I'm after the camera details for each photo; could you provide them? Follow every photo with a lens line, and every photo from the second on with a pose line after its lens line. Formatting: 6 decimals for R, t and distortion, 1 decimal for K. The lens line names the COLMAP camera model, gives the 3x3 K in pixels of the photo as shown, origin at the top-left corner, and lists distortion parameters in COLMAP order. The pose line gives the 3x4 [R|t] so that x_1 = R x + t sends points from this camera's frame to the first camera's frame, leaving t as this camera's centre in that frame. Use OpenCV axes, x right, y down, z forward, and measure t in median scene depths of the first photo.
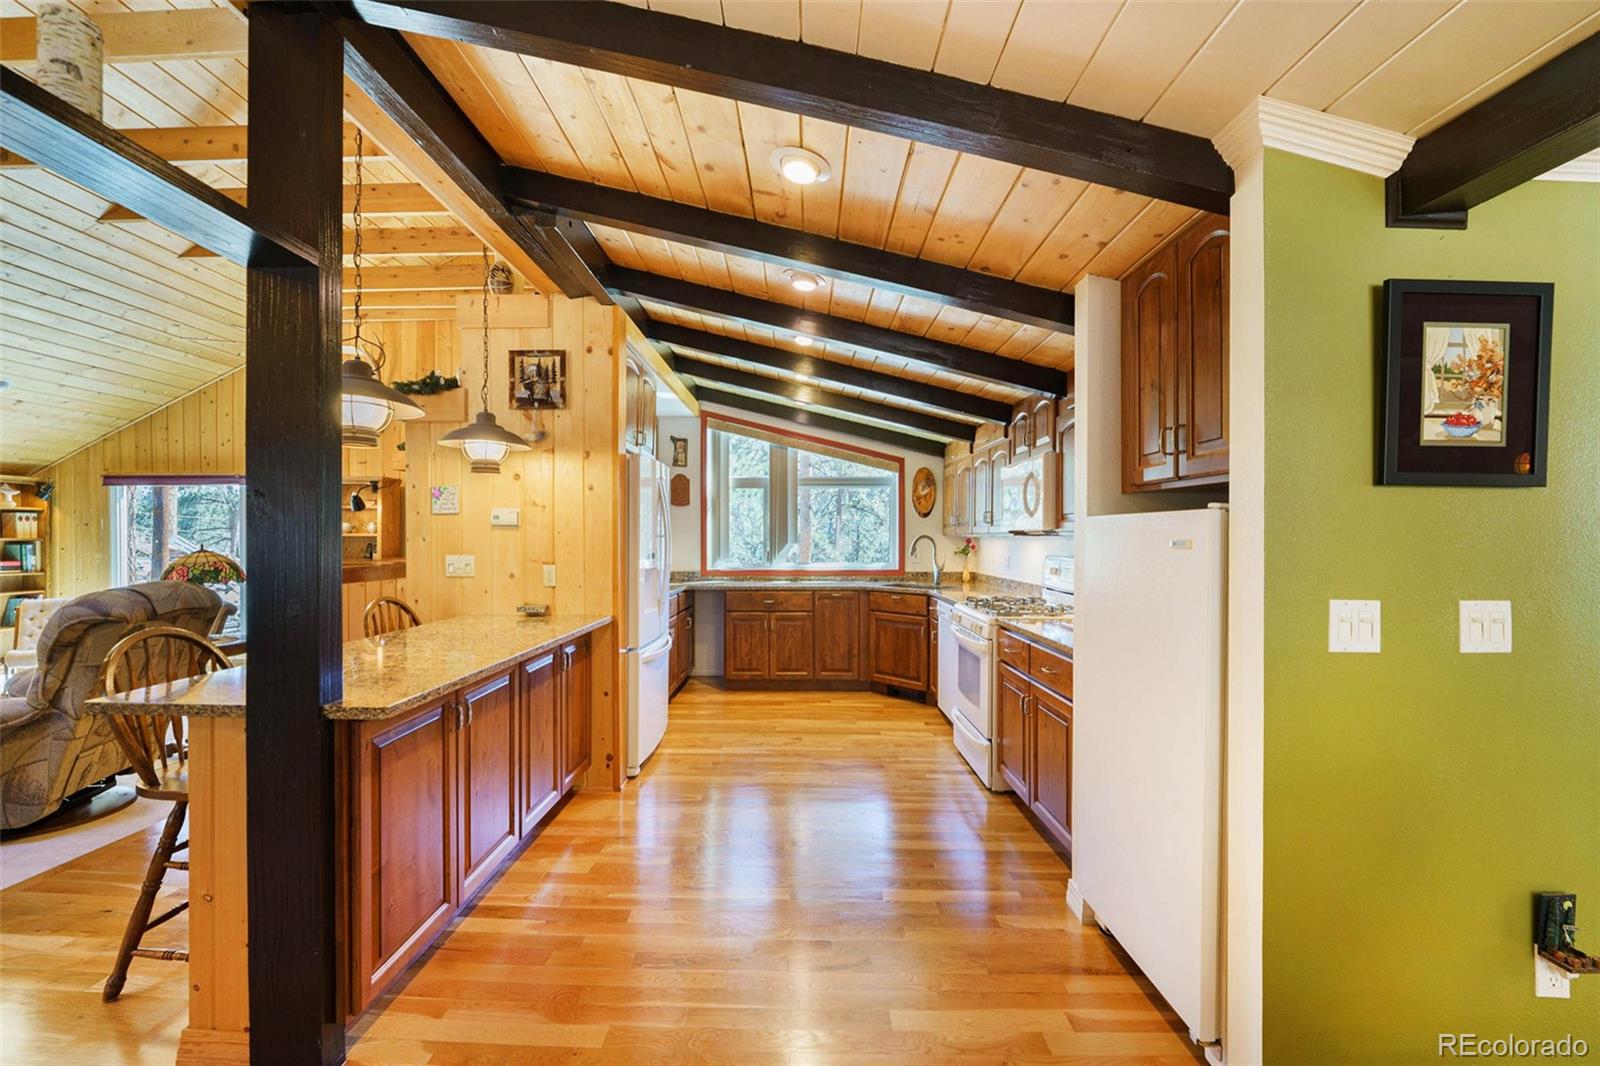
lens RADIAL K [[658.5, 0, 809.0], [0, 658.5, 527.6], [0, 0, 1]] dist [-0.018307, -0.000069]
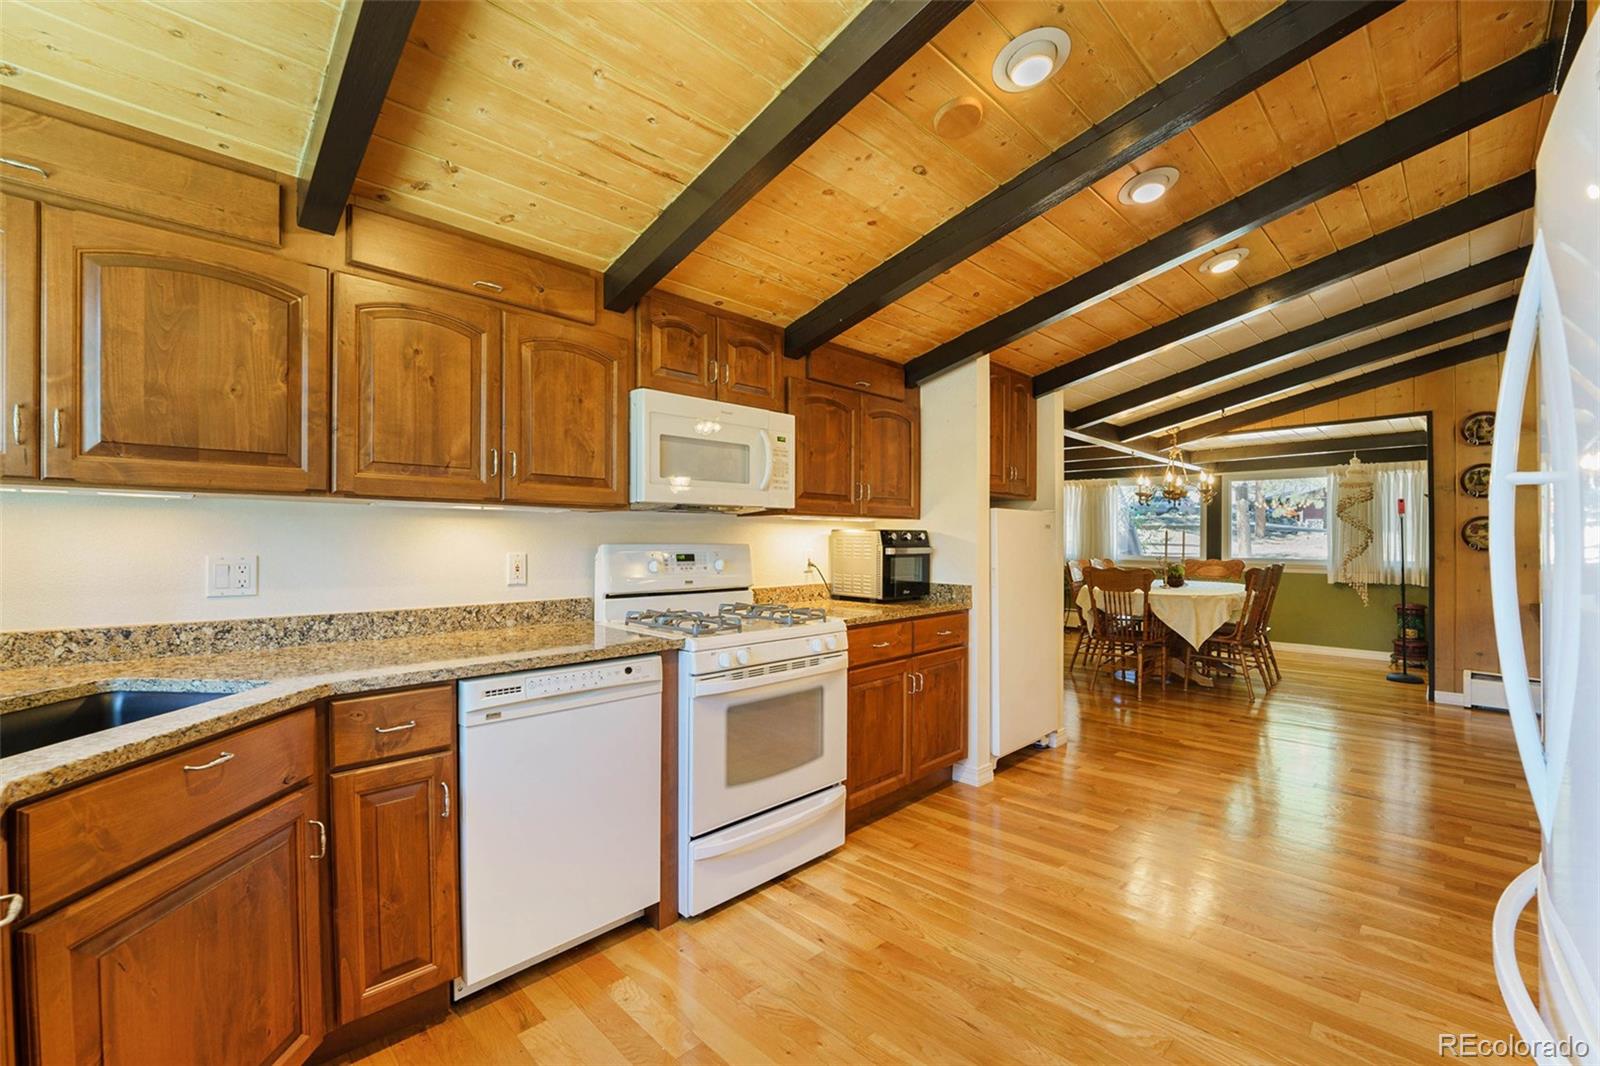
lens RADIAL K [[670.2, 0, 800.0], [0, 670.2, 533.0], [0, 0, 1]] dist [-0.017893, -0.000038]
pose [[-0.699313, 0.003918, 0.714805, -0.174920], [-0.013127, 0.999746, -0.018323, 0.034770], [-0.714695, -0.022196, -0.699084, 1.113360]]
